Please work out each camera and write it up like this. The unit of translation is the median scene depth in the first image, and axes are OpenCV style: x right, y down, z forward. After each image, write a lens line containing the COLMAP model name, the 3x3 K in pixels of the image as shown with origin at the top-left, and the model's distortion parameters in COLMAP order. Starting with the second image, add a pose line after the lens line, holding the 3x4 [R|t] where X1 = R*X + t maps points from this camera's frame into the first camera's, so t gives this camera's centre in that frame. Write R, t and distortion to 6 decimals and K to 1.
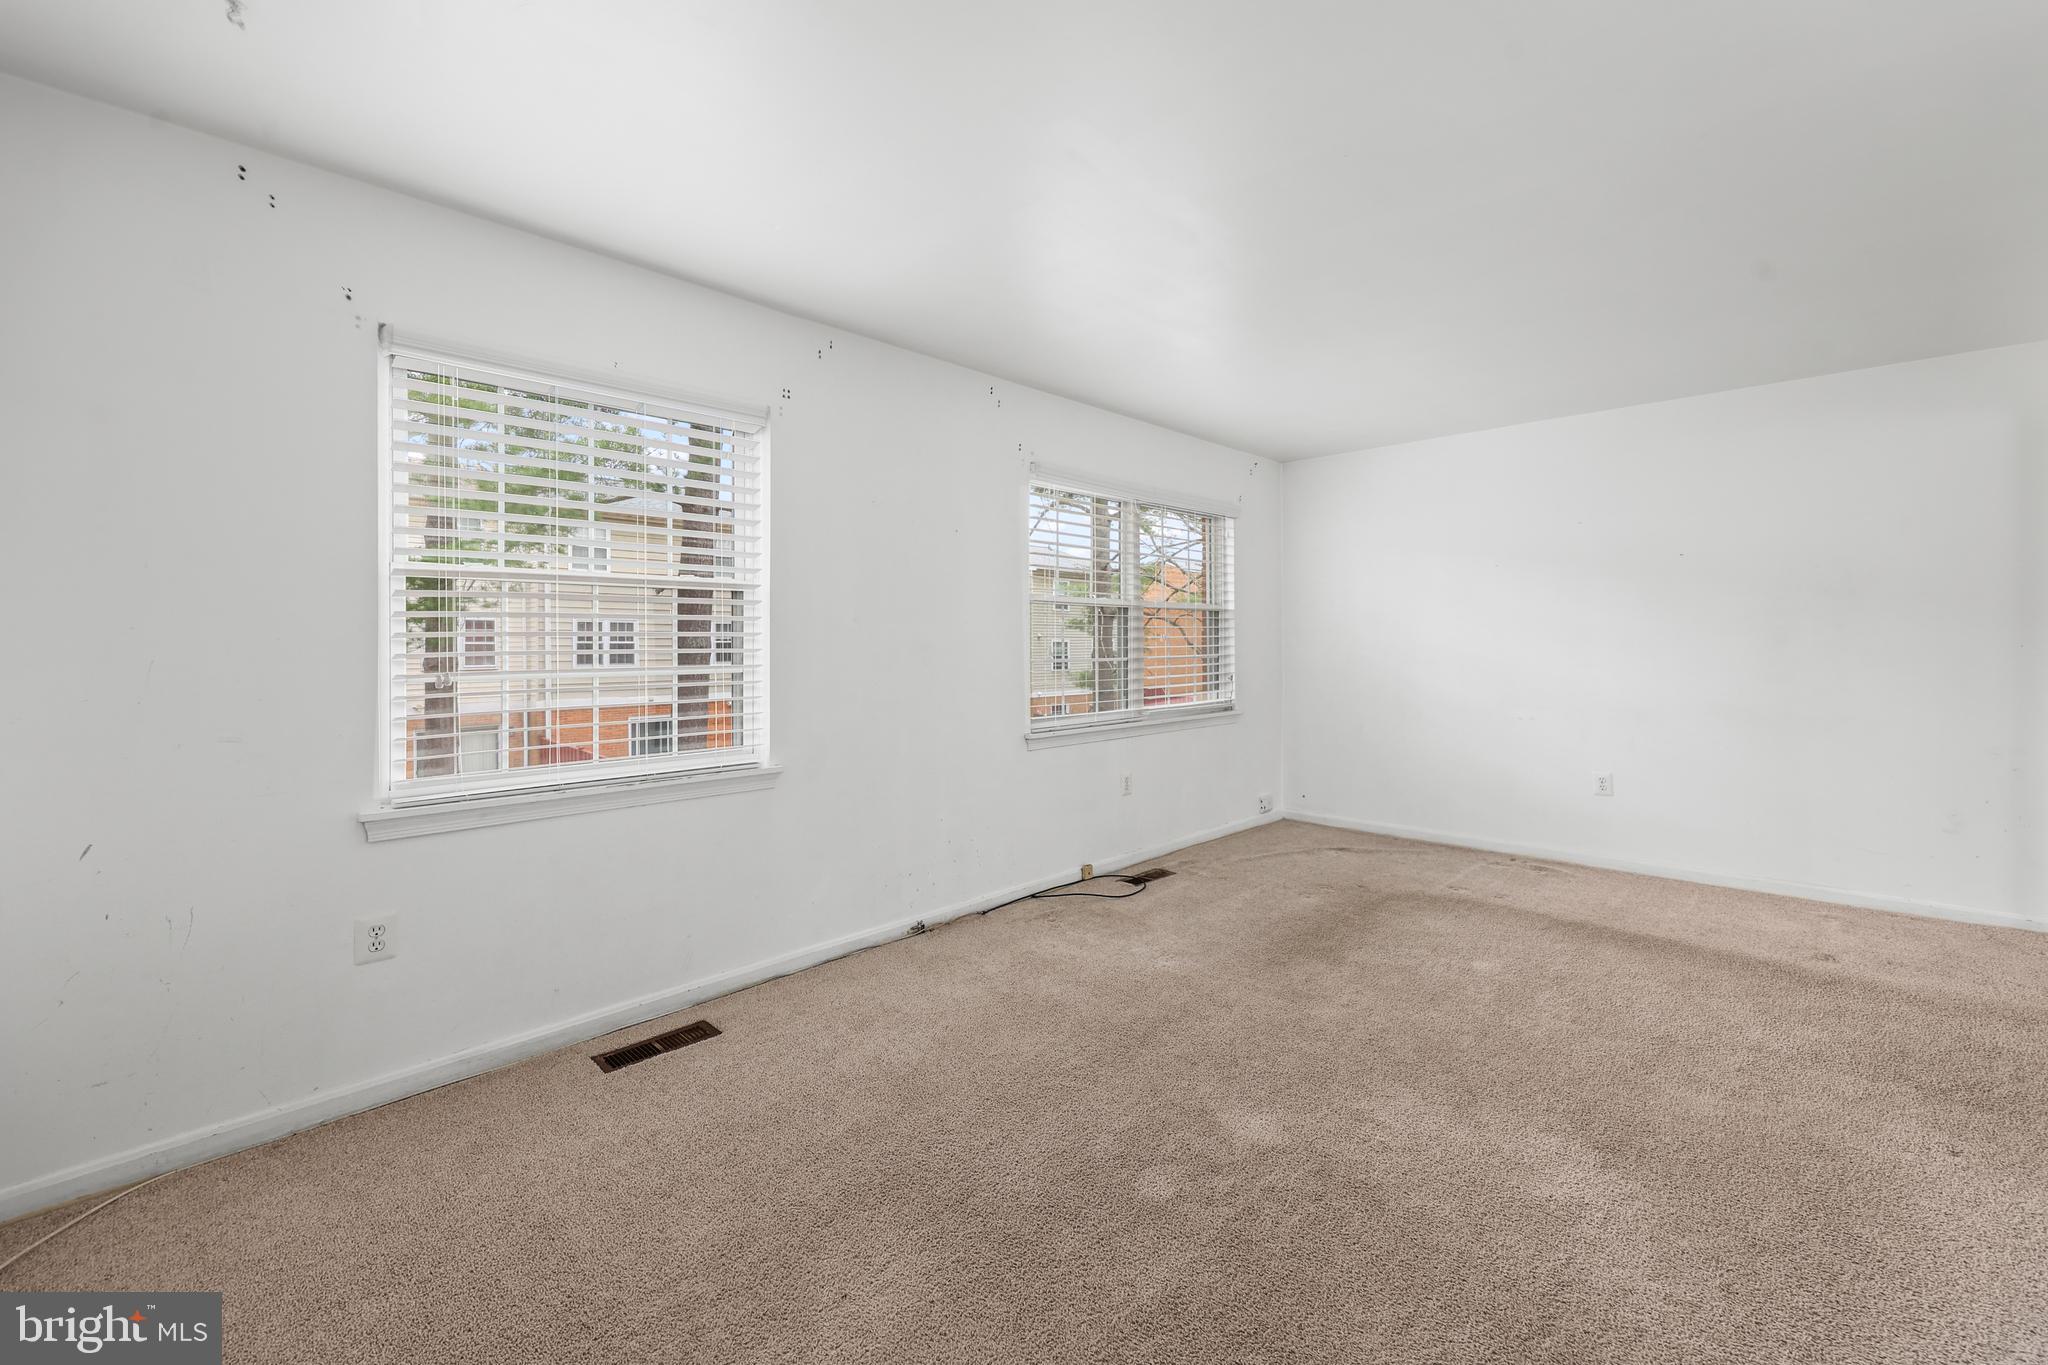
lens RADIAL K [[827.7, 0, 1025.0], [0, 827.7, 652.3], [0, 0, 1]] dist [0.001175, 0.000143]
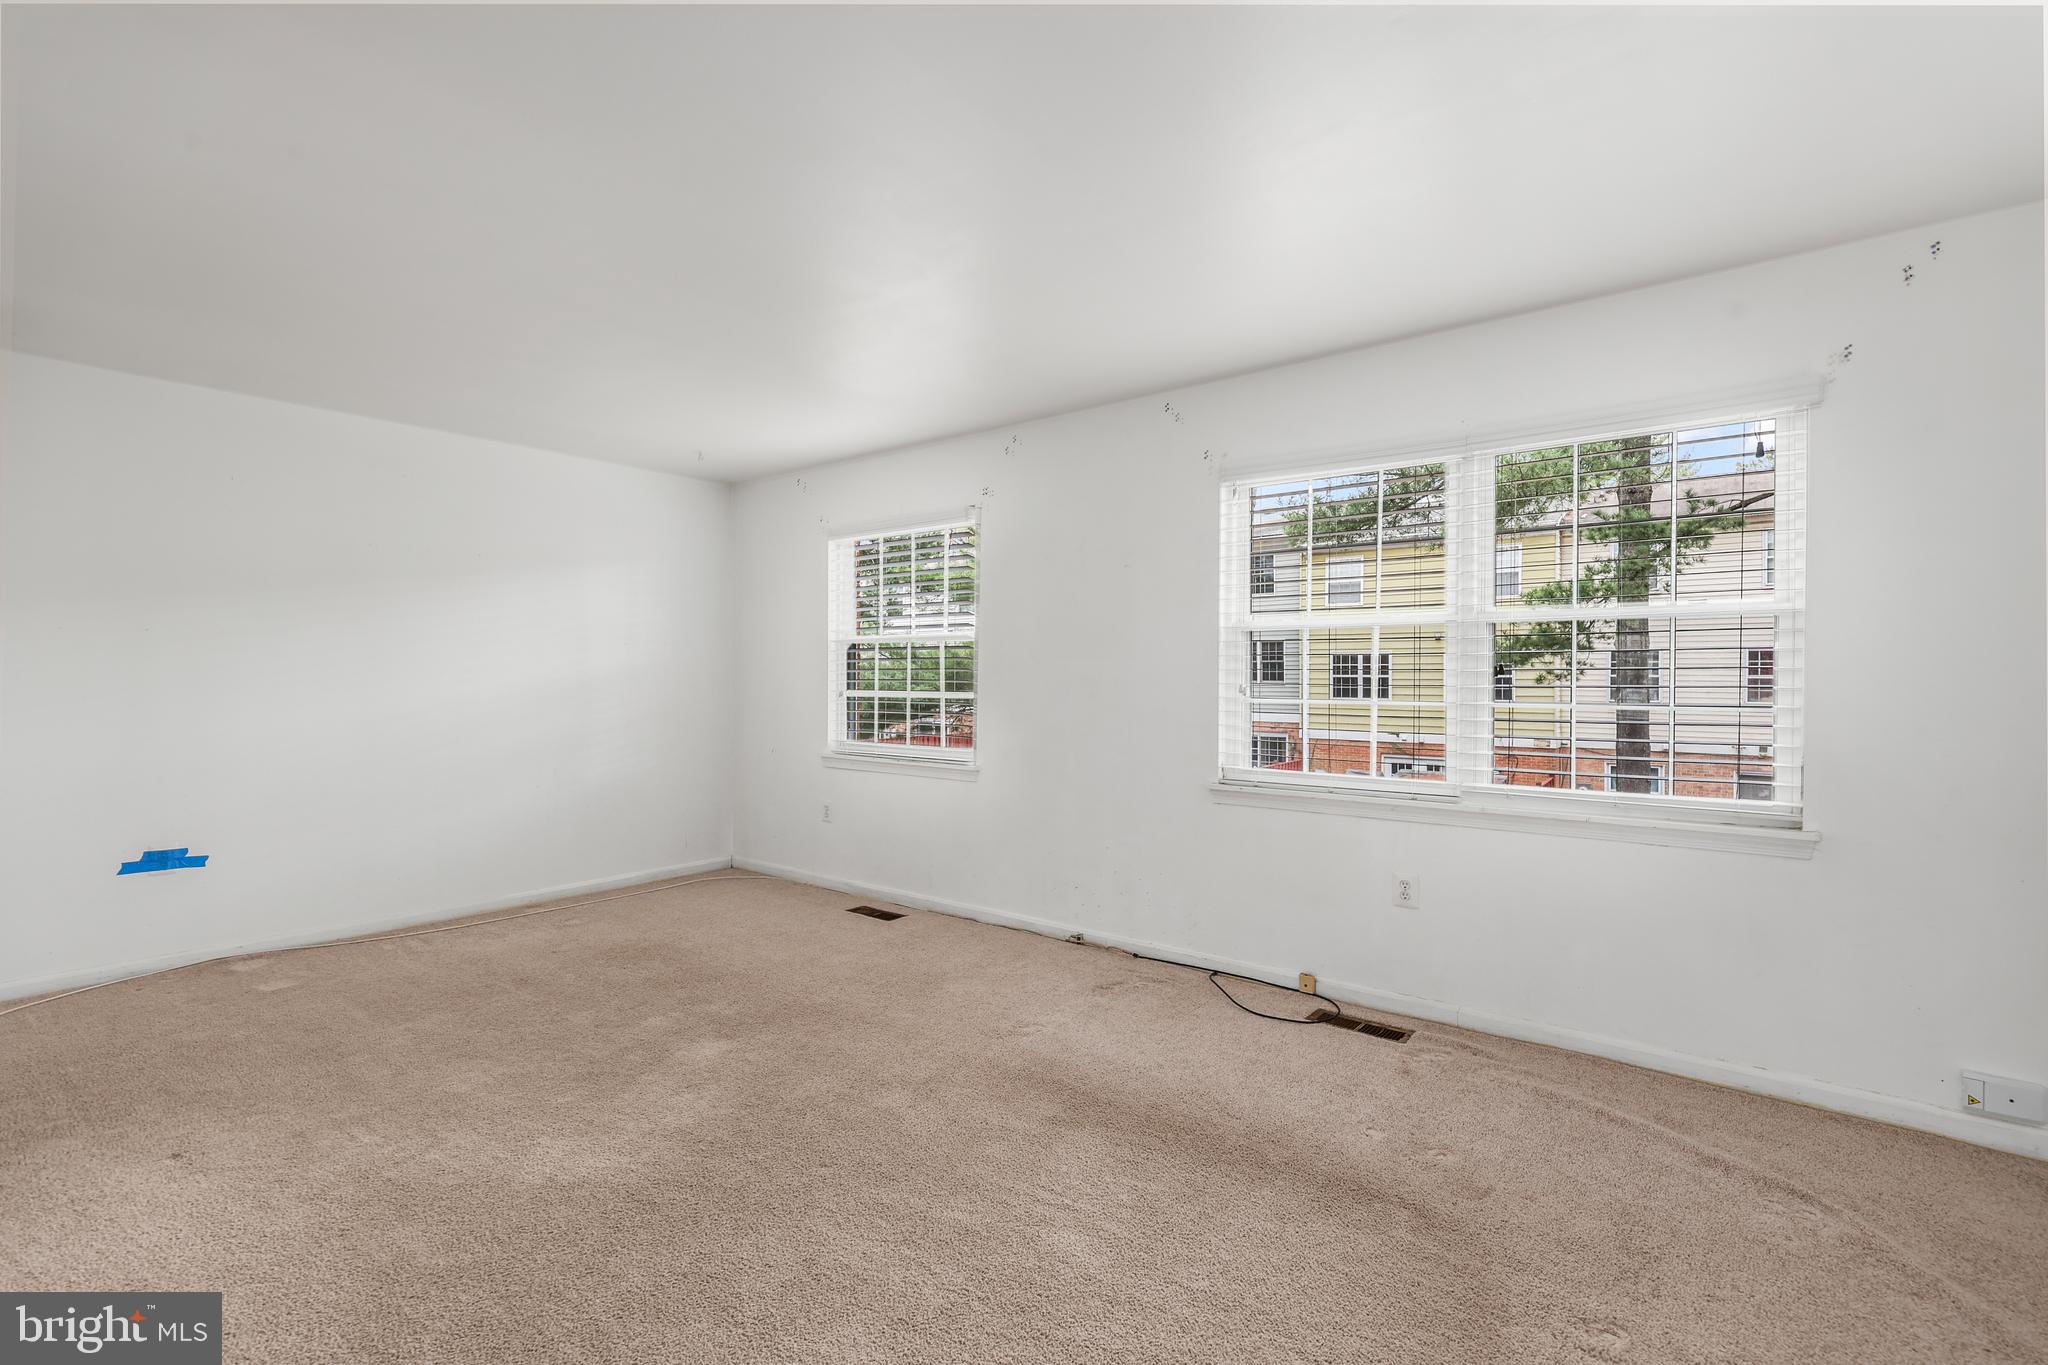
lens RADIAL K [[896.4, 0, 1024.0], [0, 896.4, 682.5], [0, 0, 1]] dist [0.002165, 0.000371]
pose [[0.128958, 0.017819, -0.991490, 1.015598], [-0.009025, 0.999818, 0.016794, -0.023496], [0.991609, 0.006782, 0.129096, 0.763660]]
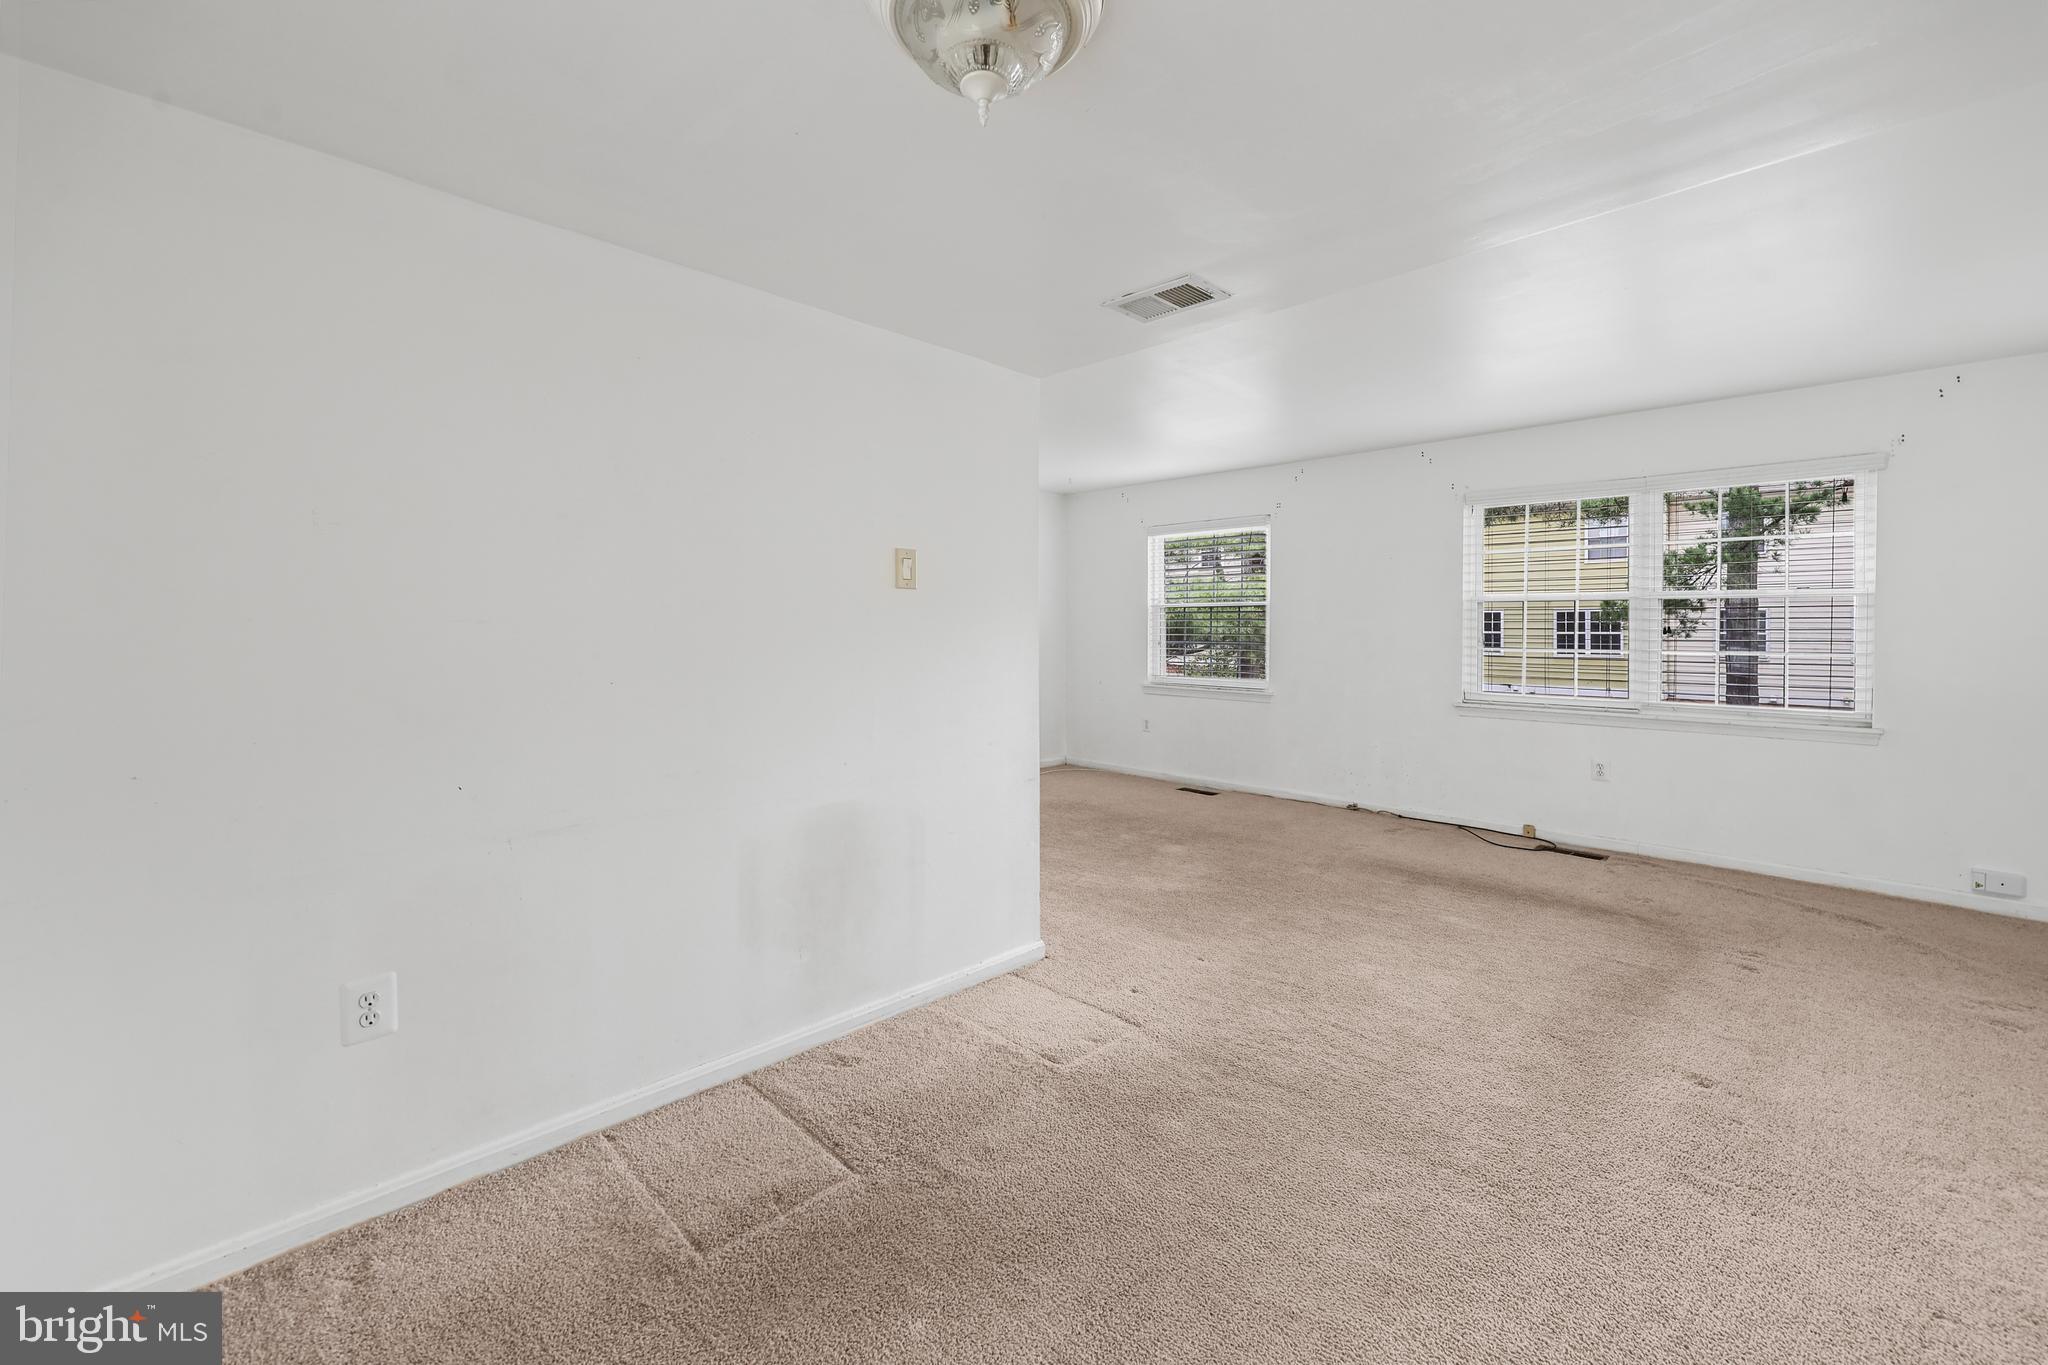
lens RADIAL K [[811.8, 0, 1056.9], [0, 811.8, 634.5], [0, 0, 1]] dist [-0.000096, 0.000013]
pose [[0.028672, 0.015473, -0.999469, 1.430692], [-0.013242, 0.999798, 0.015098, -0.023038], [0.999501, 0.012803, 0.028871, 0.360188]]
